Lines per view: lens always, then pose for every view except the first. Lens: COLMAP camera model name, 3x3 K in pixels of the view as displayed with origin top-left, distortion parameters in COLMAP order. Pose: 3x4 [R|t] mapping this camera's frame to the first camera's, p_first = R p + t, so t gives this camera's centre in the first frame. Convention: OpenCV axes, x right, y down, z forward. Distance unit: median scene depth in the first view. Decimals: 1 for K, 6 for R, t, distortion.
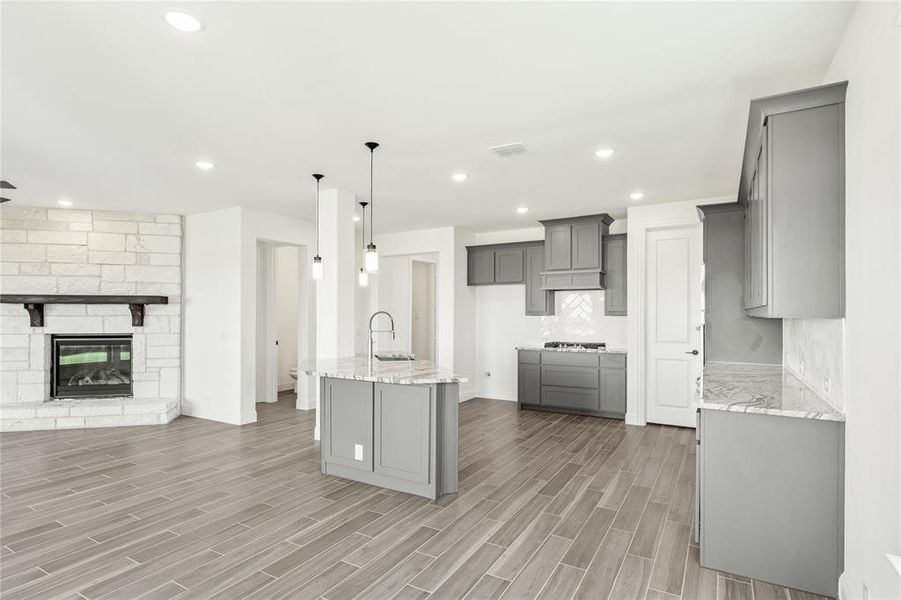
lens RADIAL K [[463.3, 0, 449.2], [0, 463.3, 303.4], [0, 0, 1]] dist [-0.006554, 0.001813]
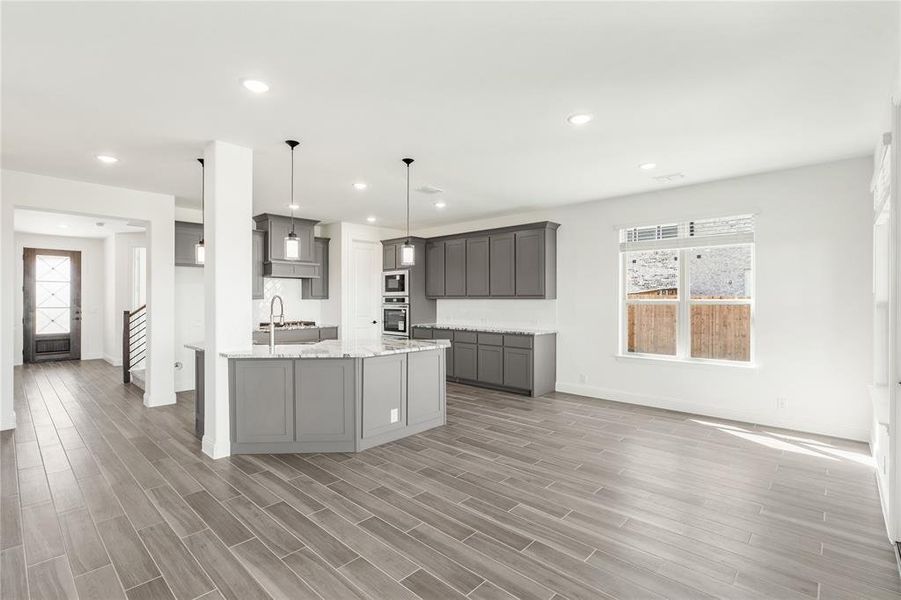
lens RADIAL K [[415.2, 0, 453.0], [0, 415.2, 300.1], [0, 0, 1]] dist [-0.011234, 0.000001]
pose [[0.219198, -0.003613, 0.975674, -0.790506], [-0.022555, 0.999707, 0.008769, 0.011229], [-0.975420, -0.023928, 0.219053, 0.423249]]
